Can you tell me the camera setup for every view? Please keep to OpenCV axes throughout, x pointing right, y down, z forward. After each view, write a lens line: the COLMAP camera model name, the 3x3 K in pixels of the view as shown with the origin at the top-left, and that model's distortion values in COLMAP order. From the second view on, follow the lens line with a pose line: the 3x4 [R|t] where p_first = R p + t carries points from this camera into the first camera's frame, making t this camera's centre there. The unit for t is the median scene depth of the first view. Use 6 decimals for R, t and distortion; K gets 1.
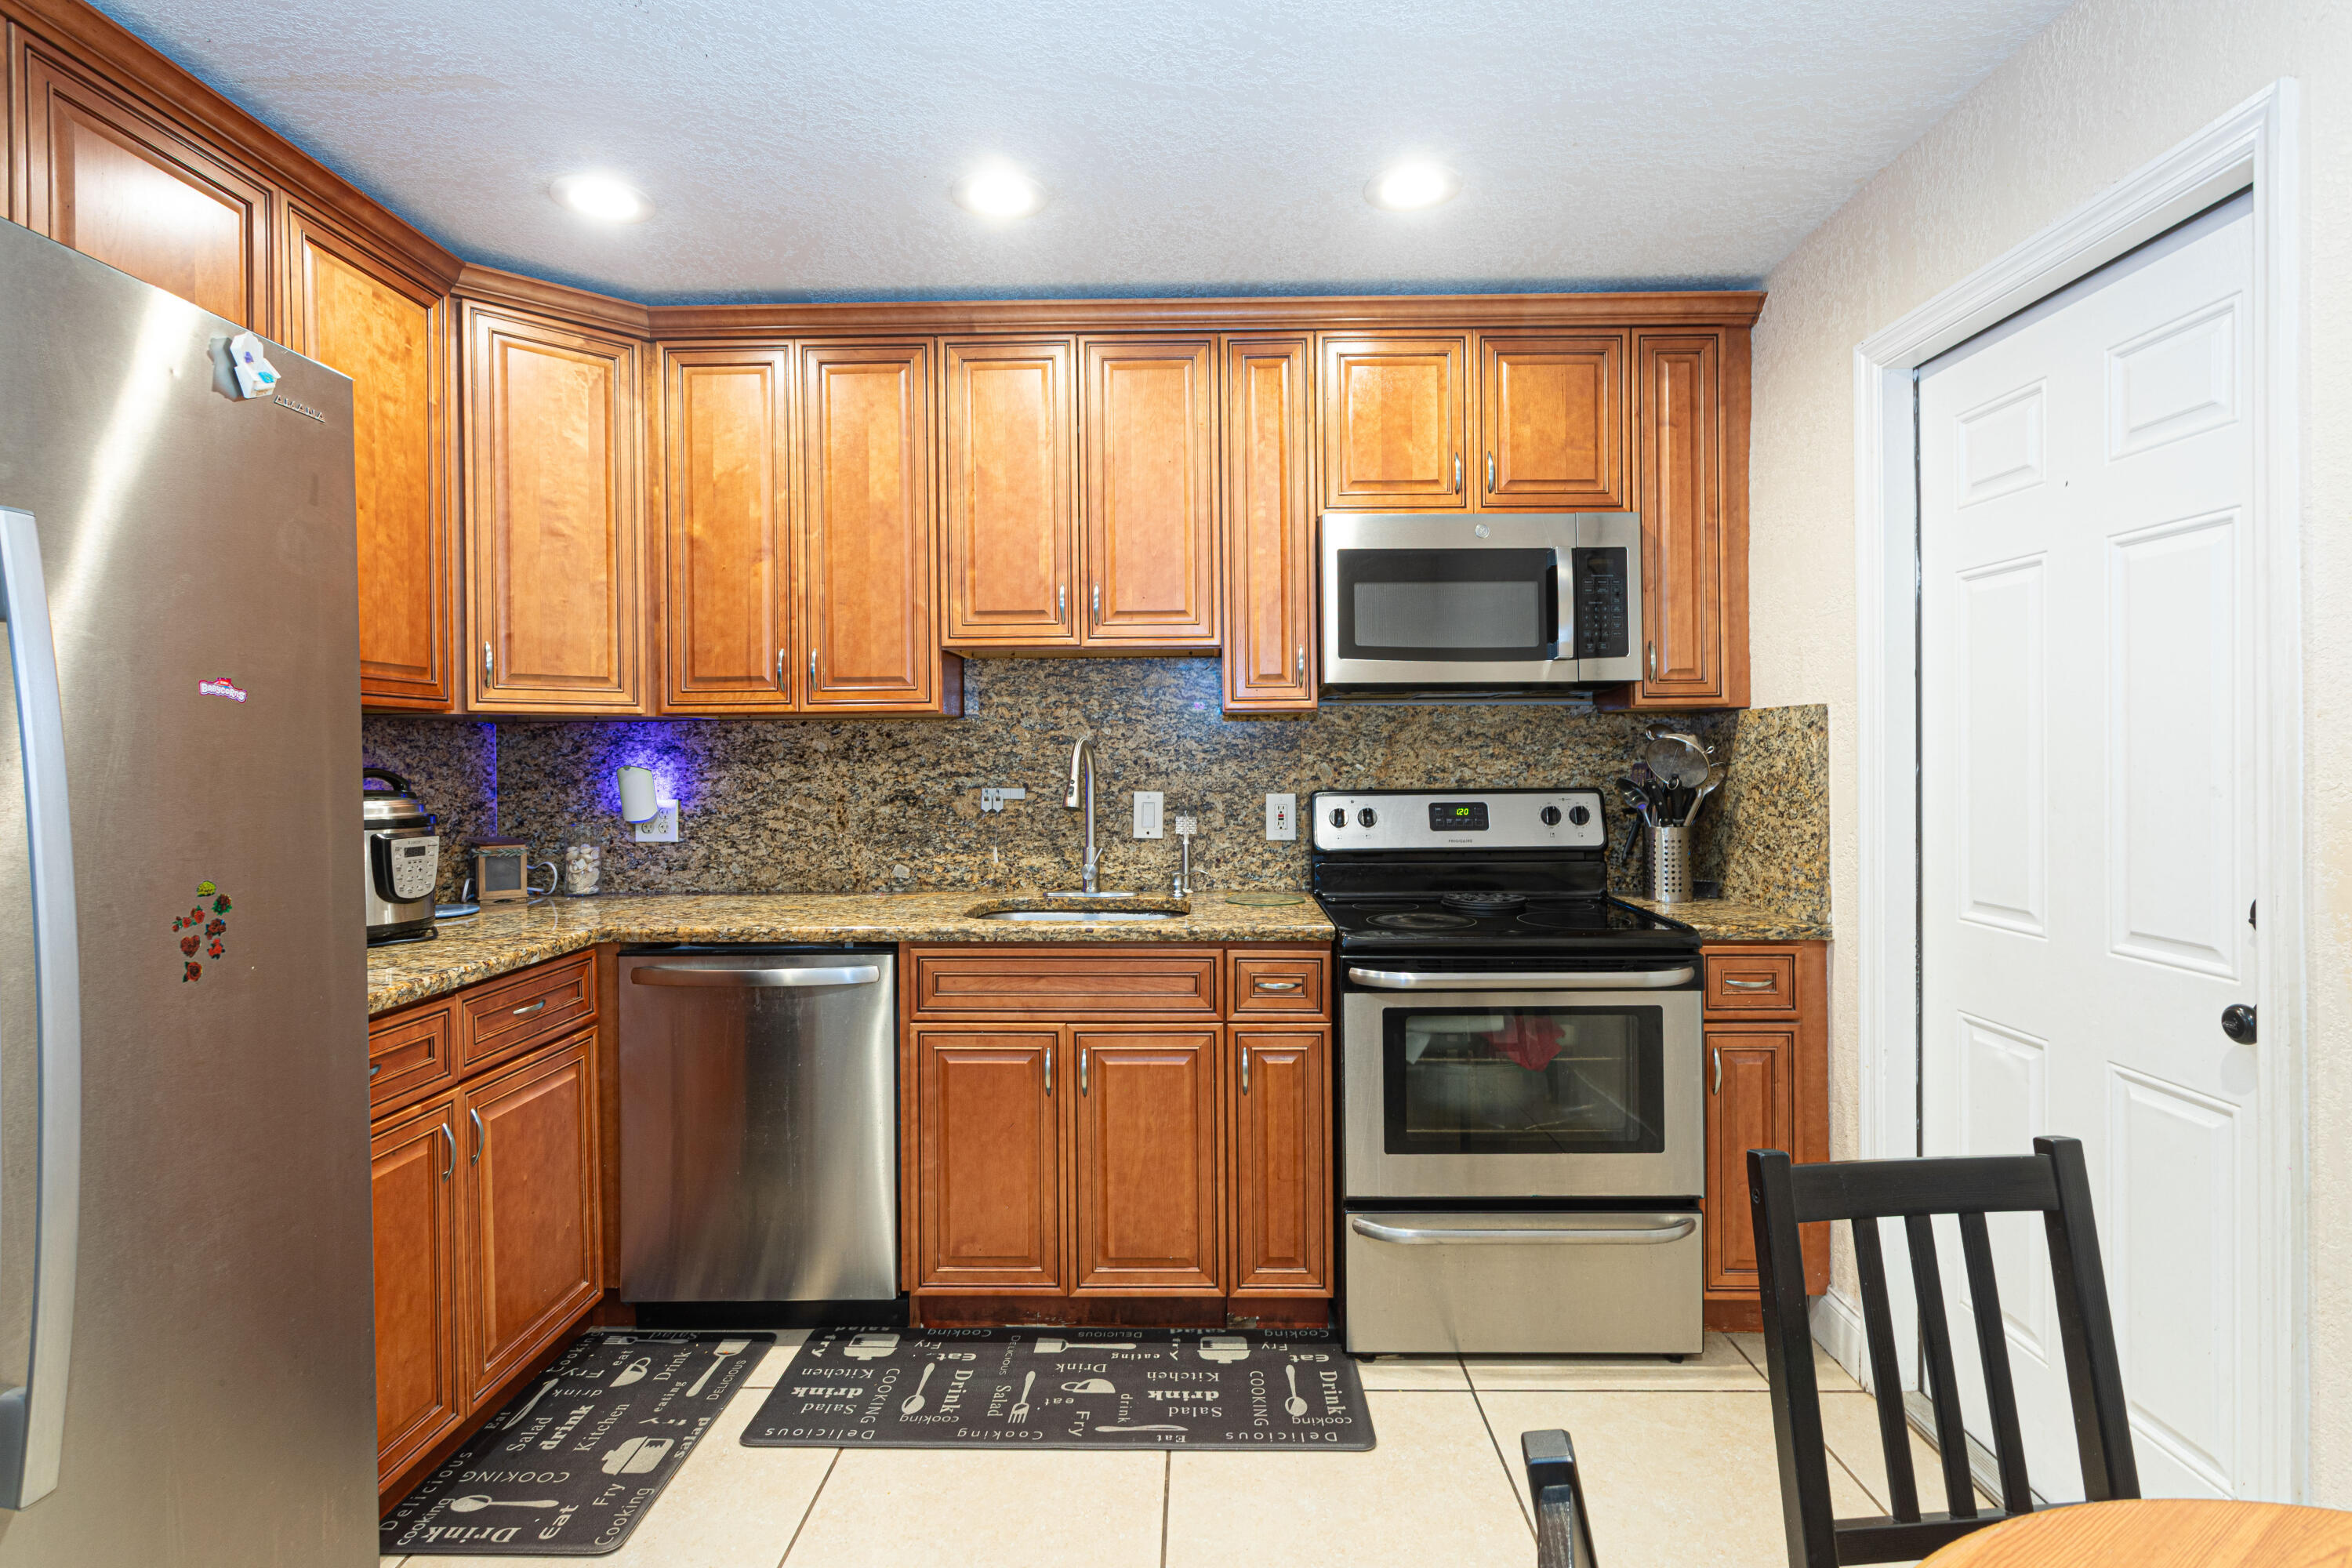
lens RADIAL K [[1143.3, 0, 1179.5], [0, 1143.3, 762.3], [0, 0, 1]] dist [-0.004051, 0.004538]
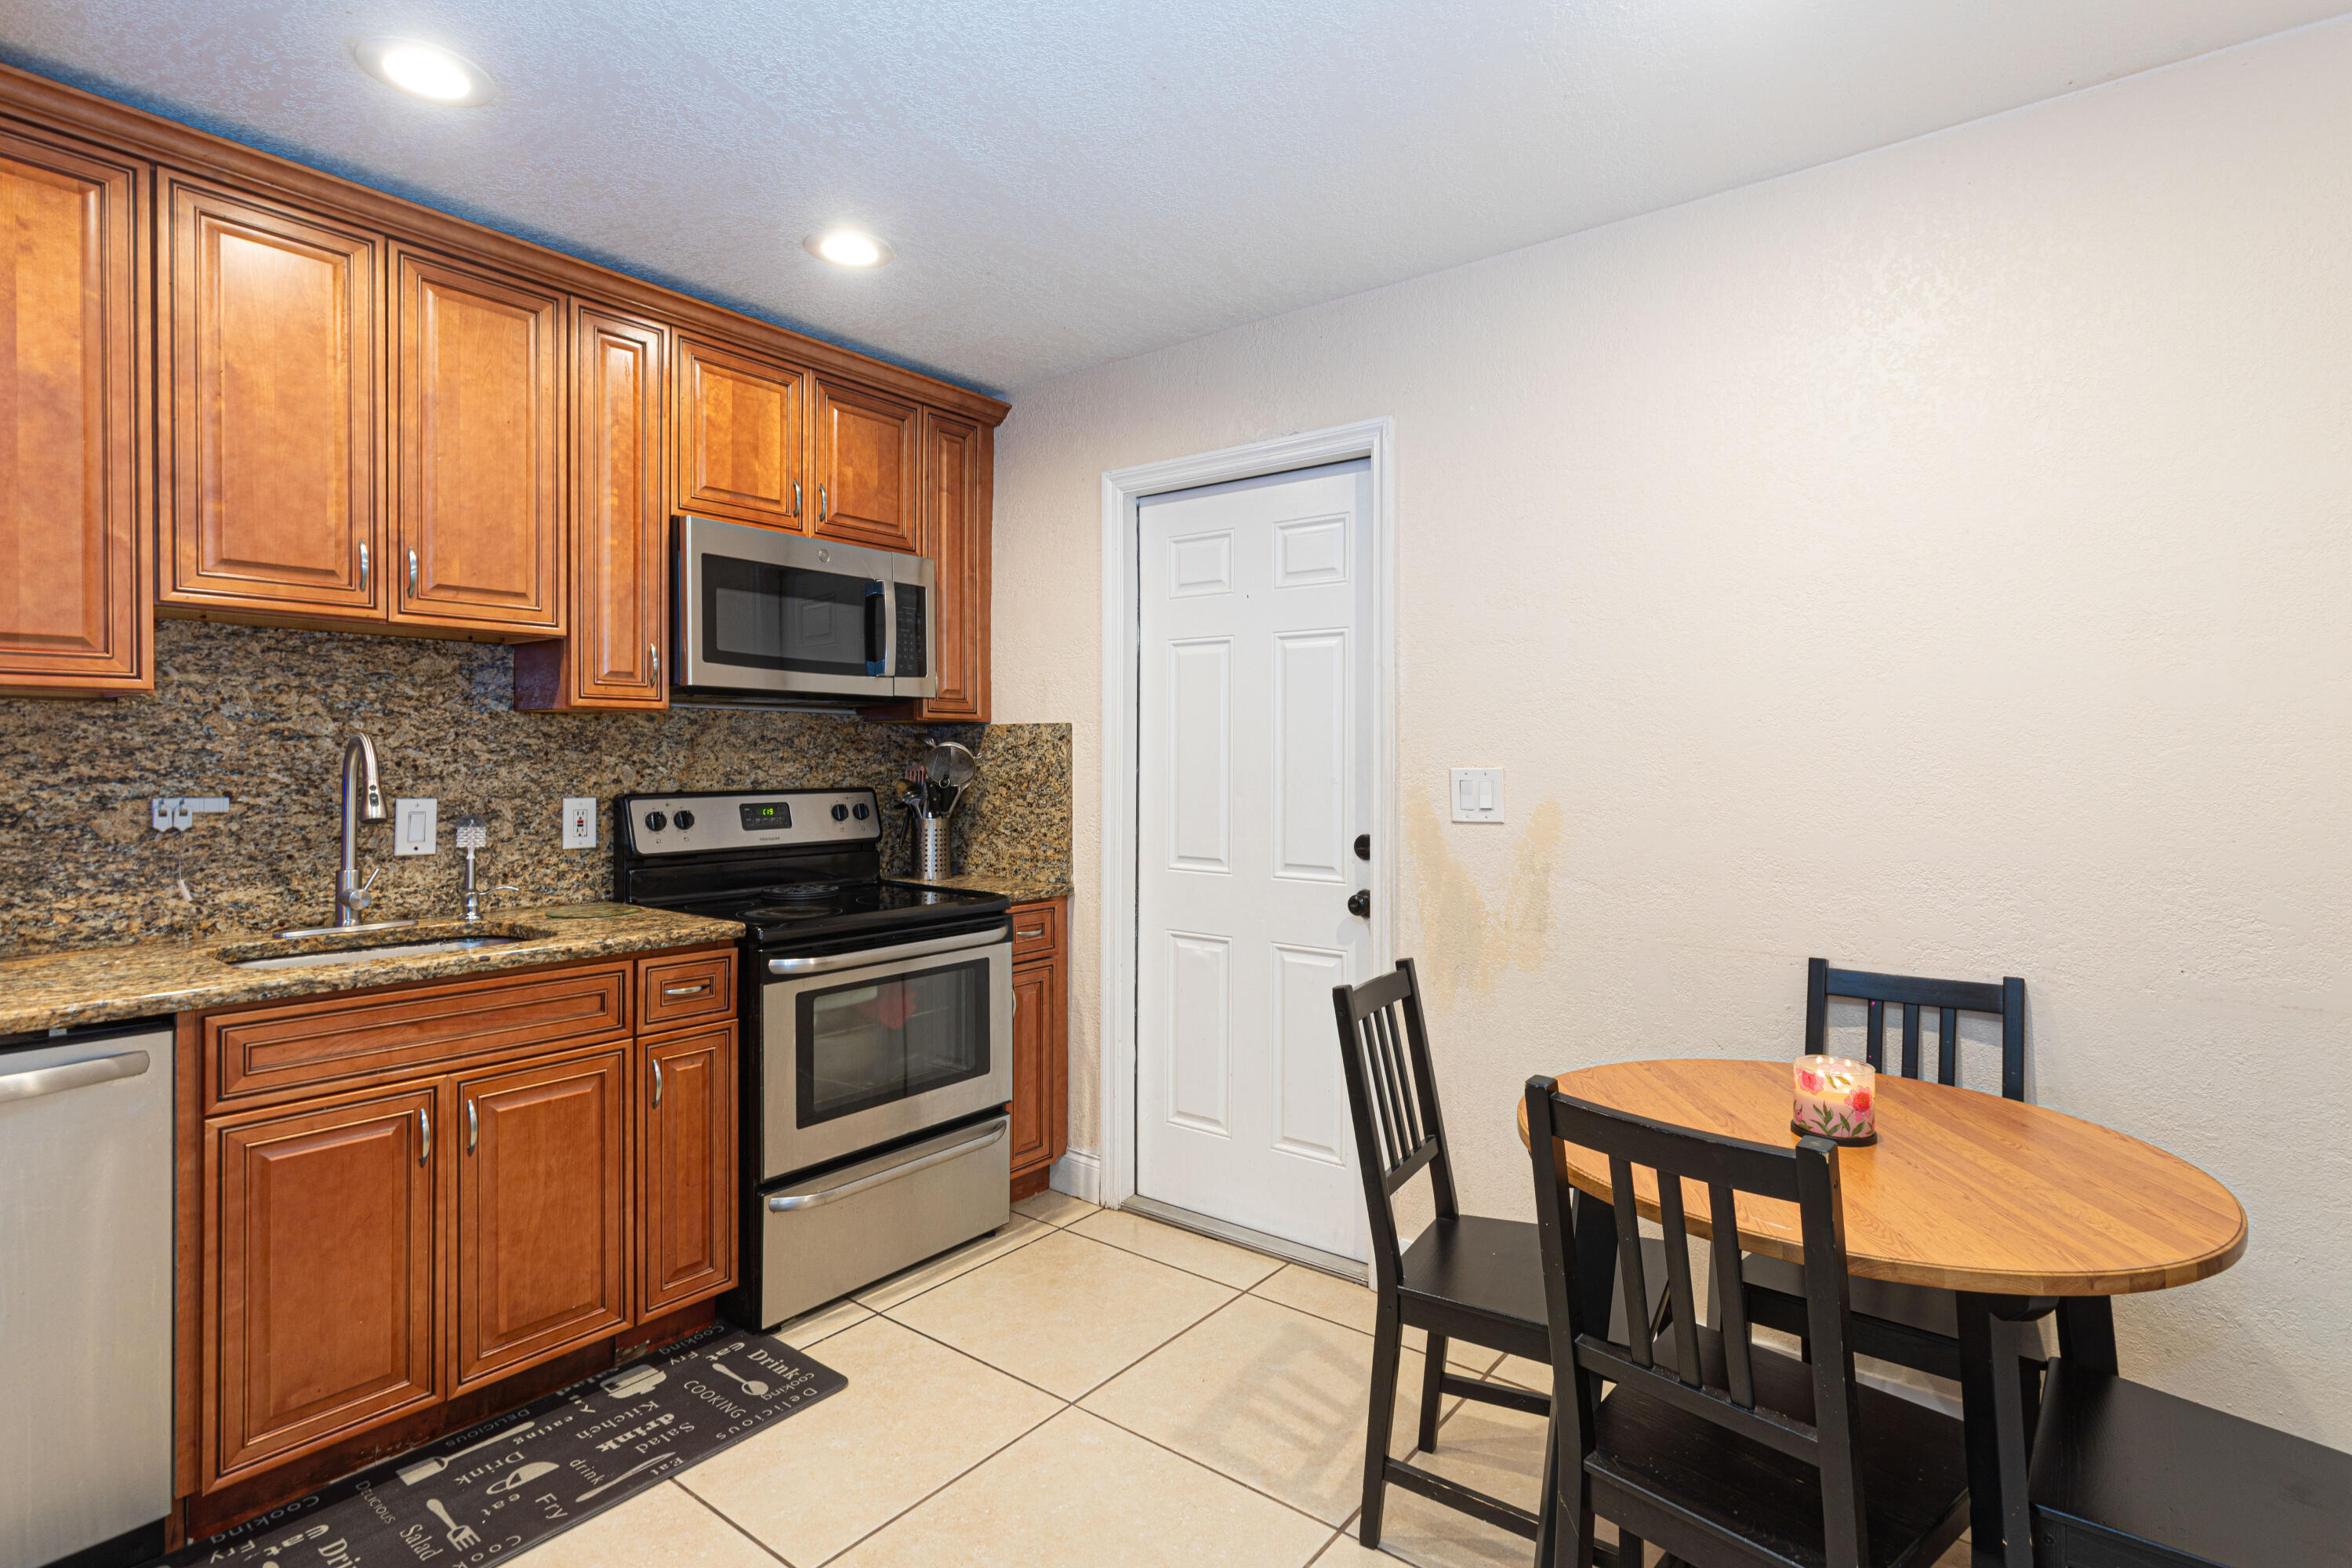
lens RADIAL K [[1143.3, 0, 1179.5], [0, 1143.3, 762.3], [0, 0, 1]] dist [-0.004051, 0.004538]
pose [[0.600143, 0.005232, 0.799875, -0.402439], [-0.001040, 0.999983, -0.005761, 0.003470], [-0.799892, 0.002626, 0.600139, 0.059490]]
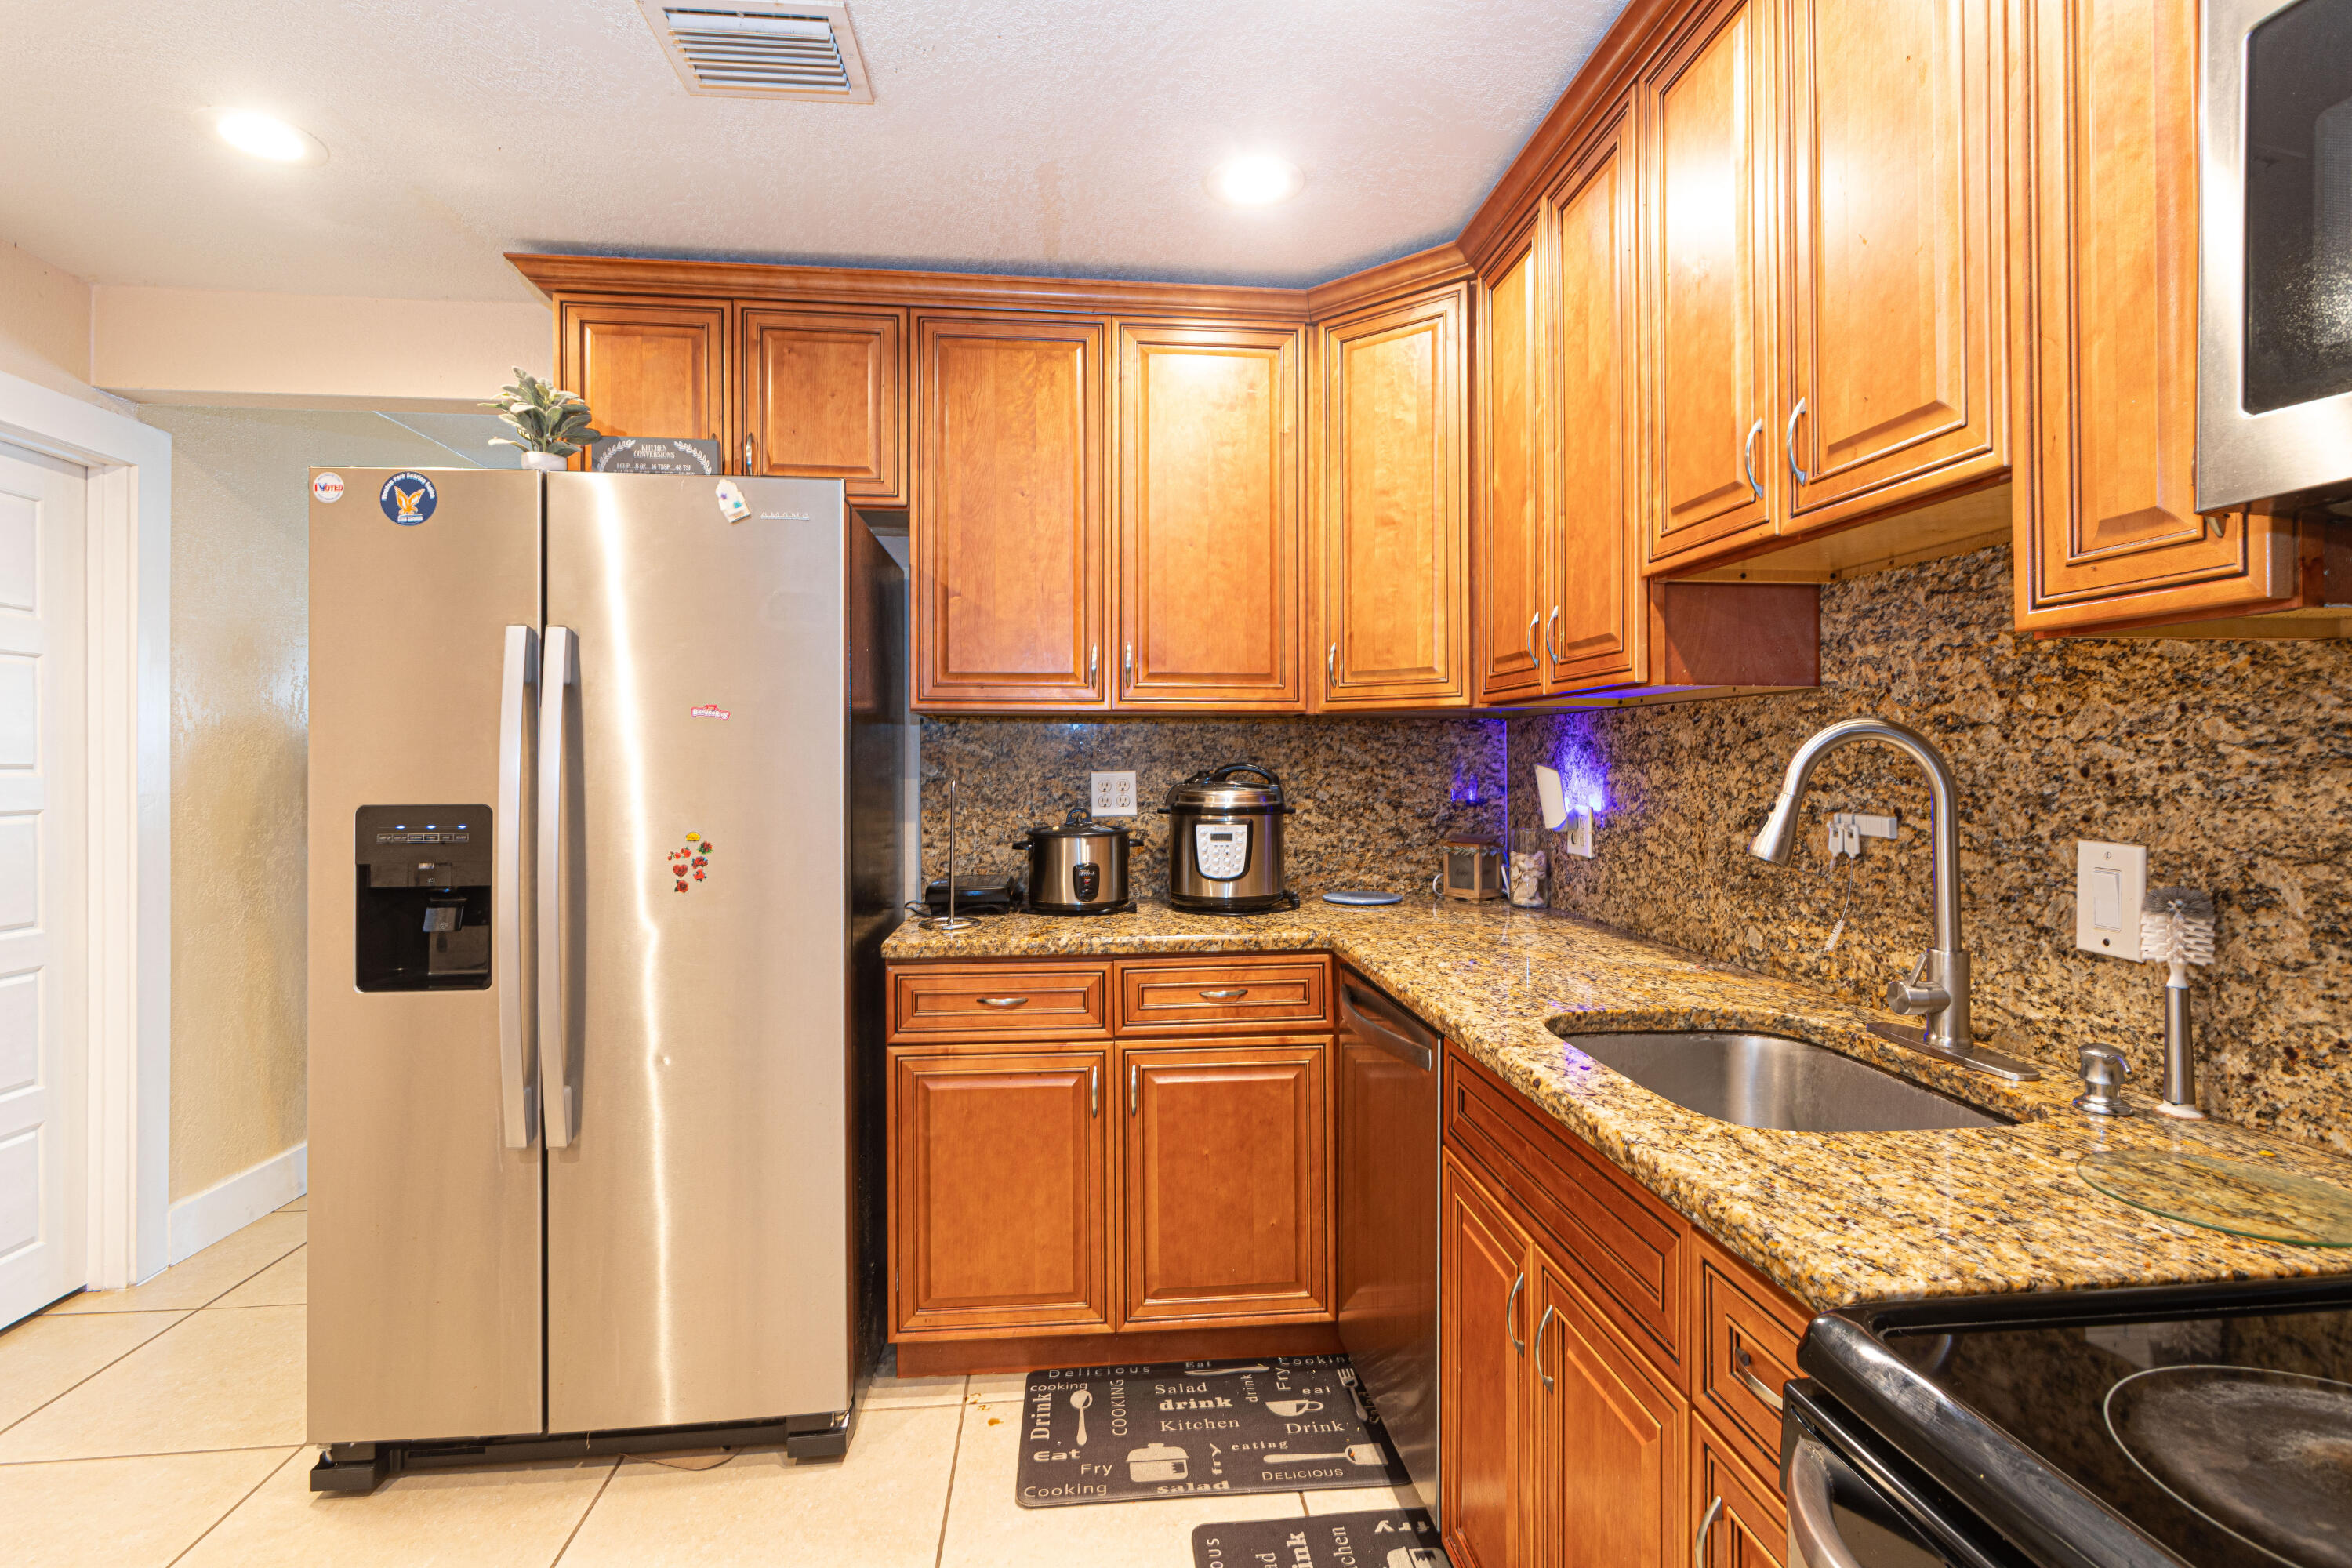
lens RADIAL K [[1143.3, 0, 1179.5], [0, 1143.3, 762.3], [0, 0, 1]] dist [-0.004051, 0.004538]
pose [[0.121156, 0.011022, -0.992572, 0.382889], [-0.005442, 0.999931, 0.010439, -0.006832], [0.992619, 0.004137, 0.121207, 0.686683]]
